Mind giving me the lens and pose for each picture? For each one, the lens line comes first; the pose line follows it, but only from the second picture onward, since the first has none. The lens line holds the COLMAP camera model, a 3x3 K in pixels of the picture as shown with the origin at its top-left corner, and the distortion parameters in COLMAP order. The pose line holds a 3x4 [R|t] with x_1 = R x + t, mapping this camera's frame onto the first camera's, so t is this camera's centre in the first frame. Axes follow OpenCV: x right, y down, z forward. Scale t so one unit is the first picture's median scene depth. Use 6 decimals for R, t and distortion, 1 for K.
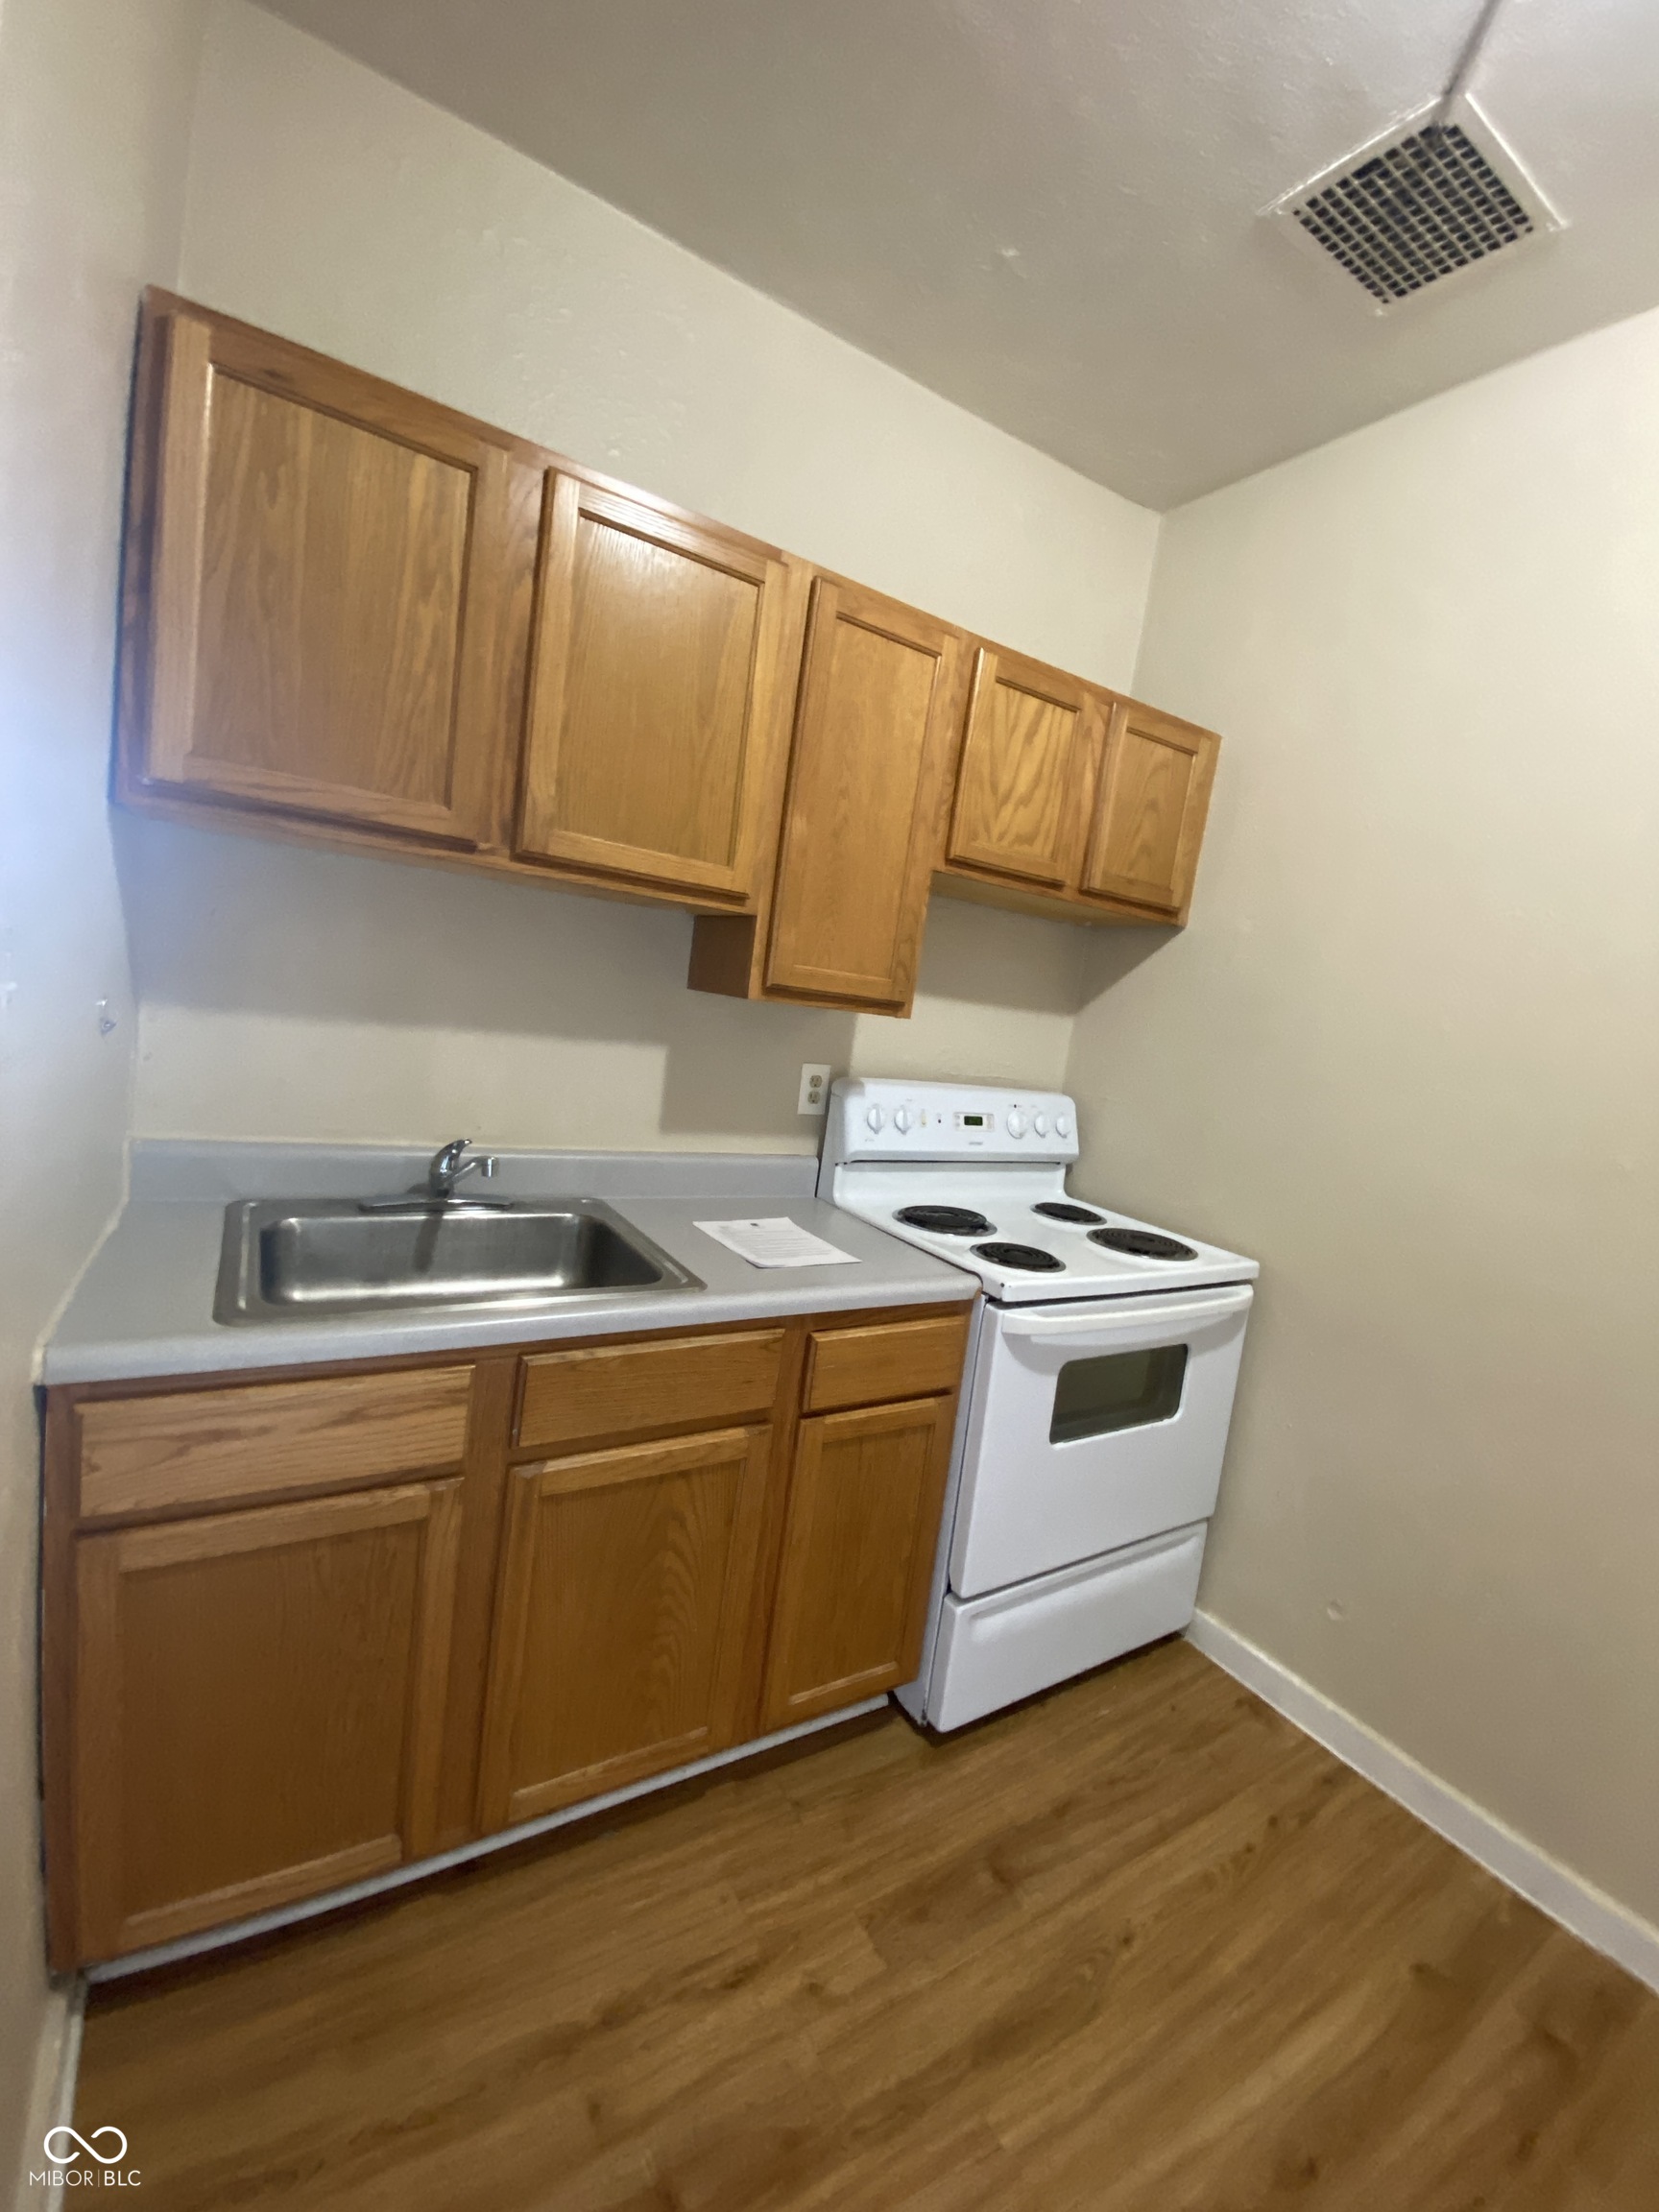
lens RADIAL K [[911.3, 0, 833.9], [0, 911.3, 1104.9], [0, 0, 1]] dist [-0.007504, -0.010686]
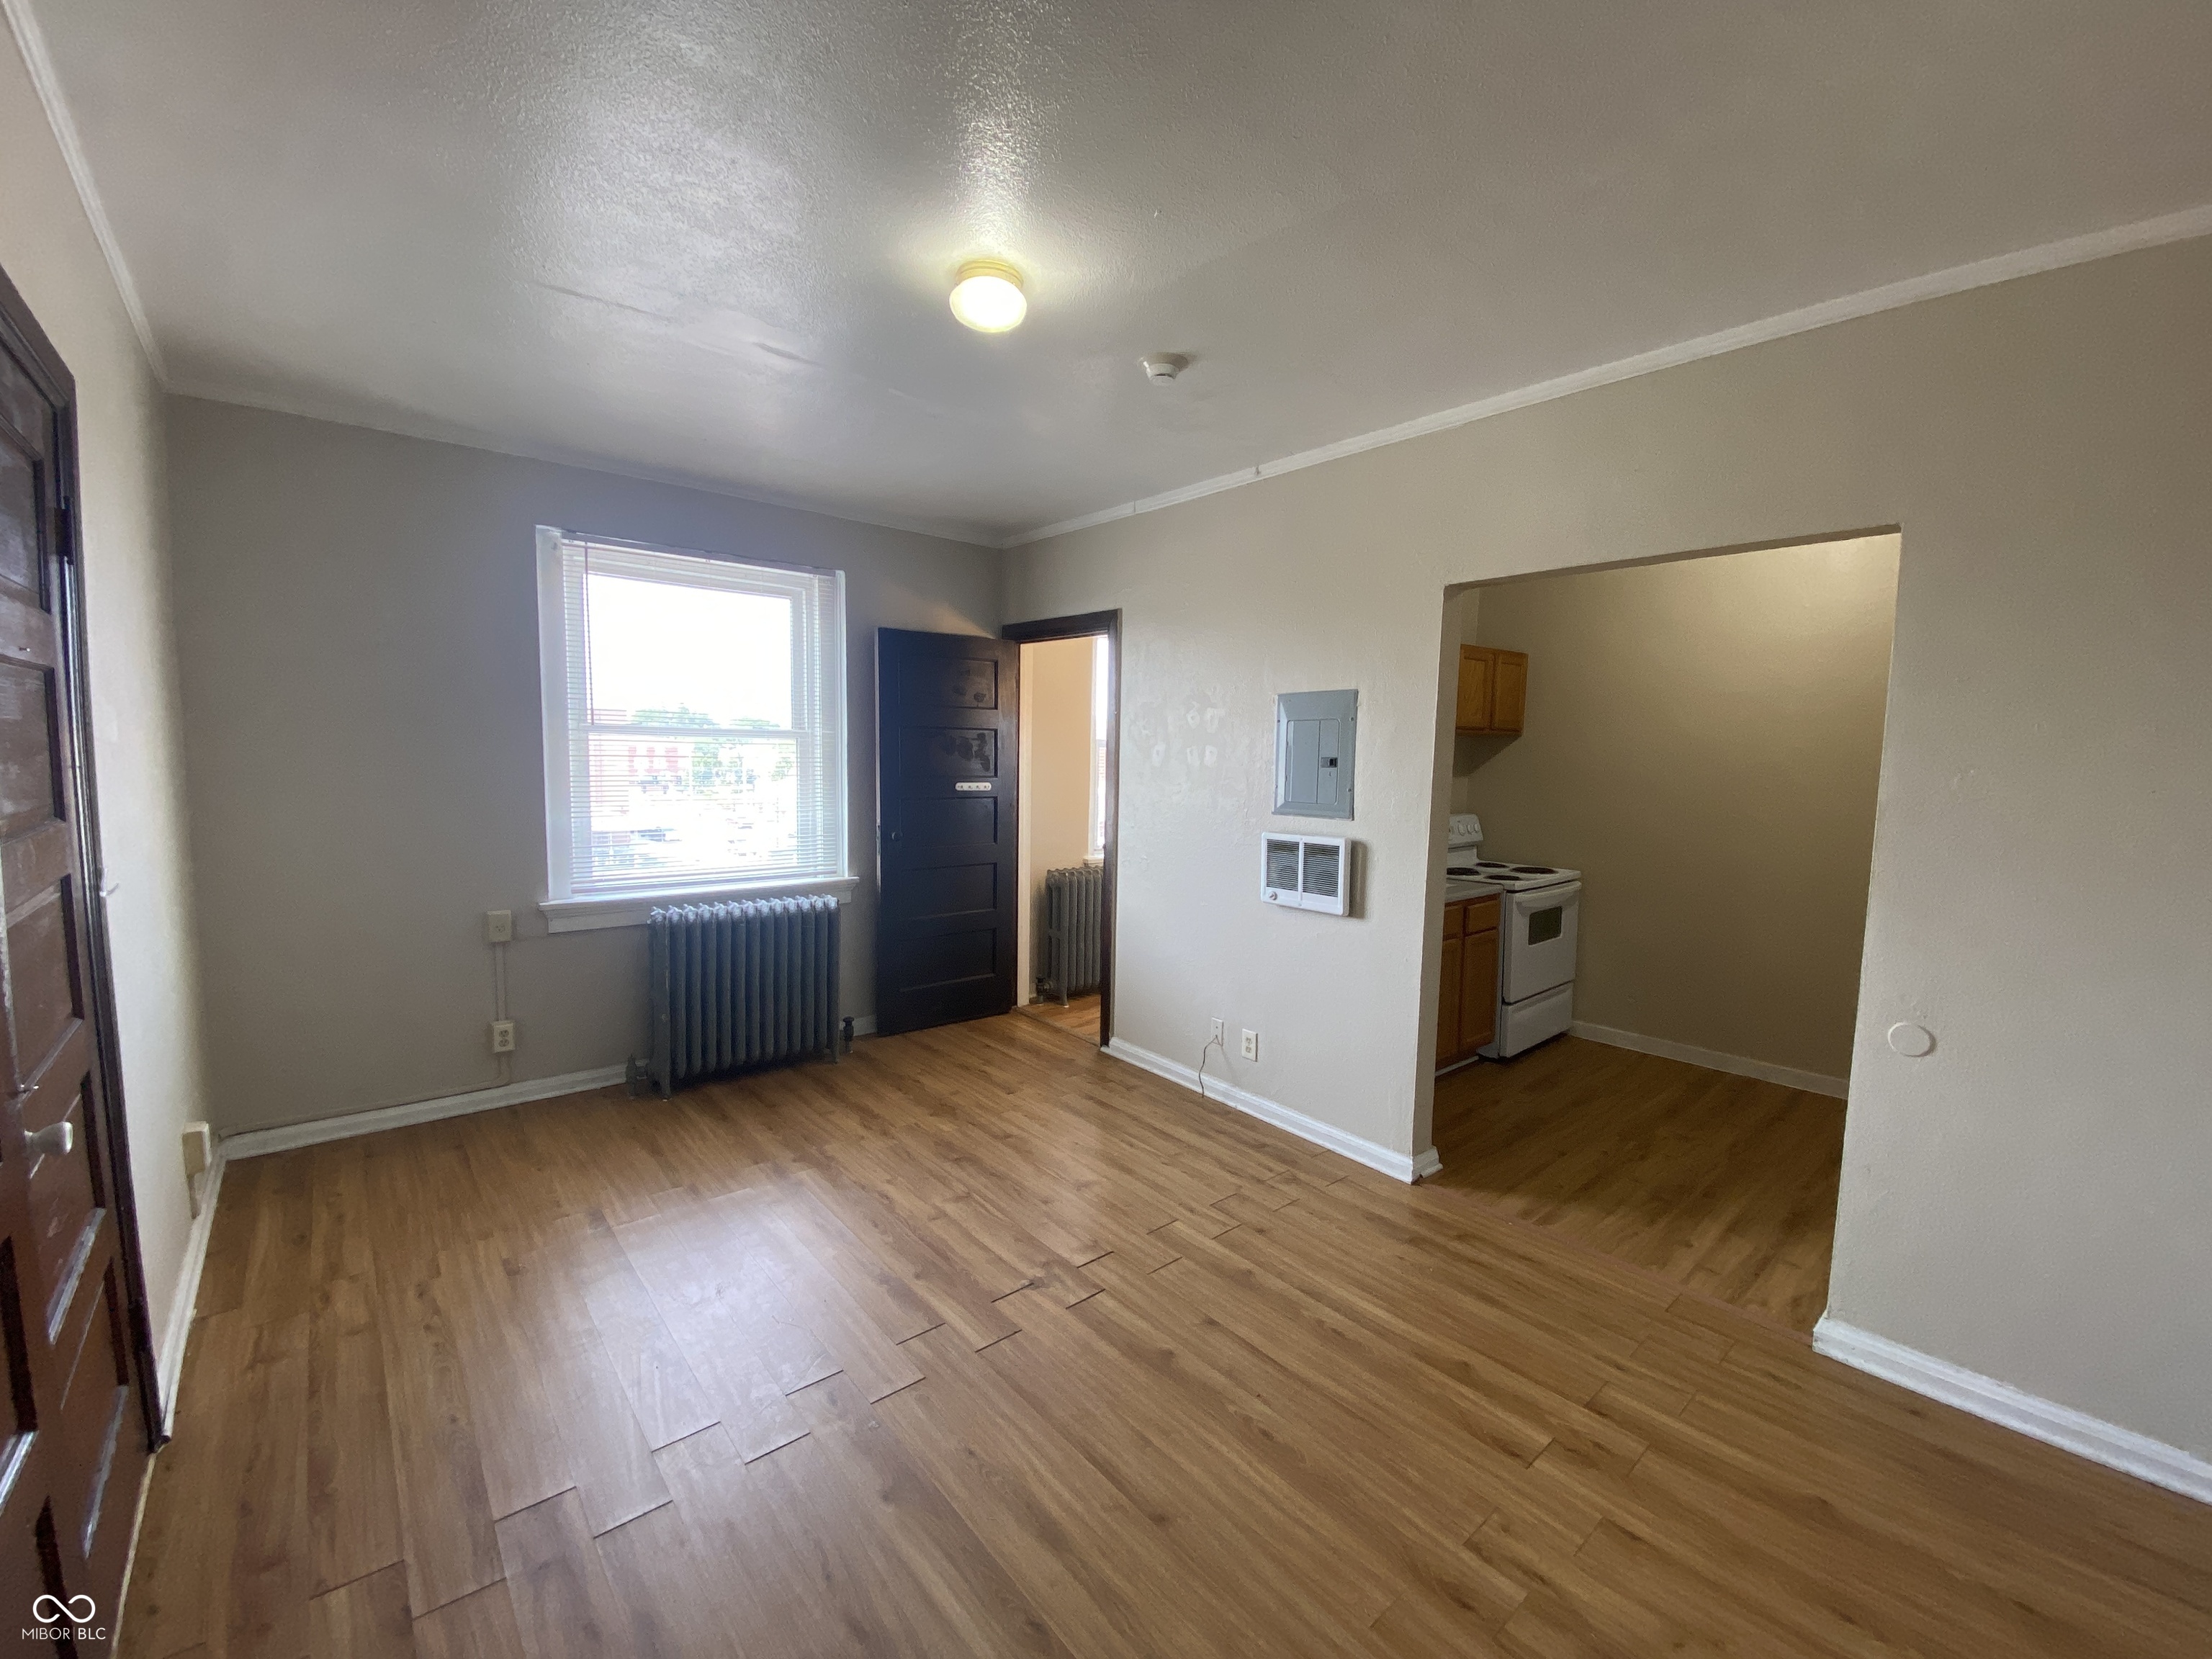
lens RADIAL K [[911.3, 0, 1099.1], [0, 911.3, 817.9], [0, 0, 1]] dist [-0.007504, -0.010686]
pose [[0.984118, -0.123942, 0.127083, -1.326948], [0.127359, 0.991673, -0.019090, -0.108295], [-0.123659, 0.034972, 0.991708, -1.540816]]
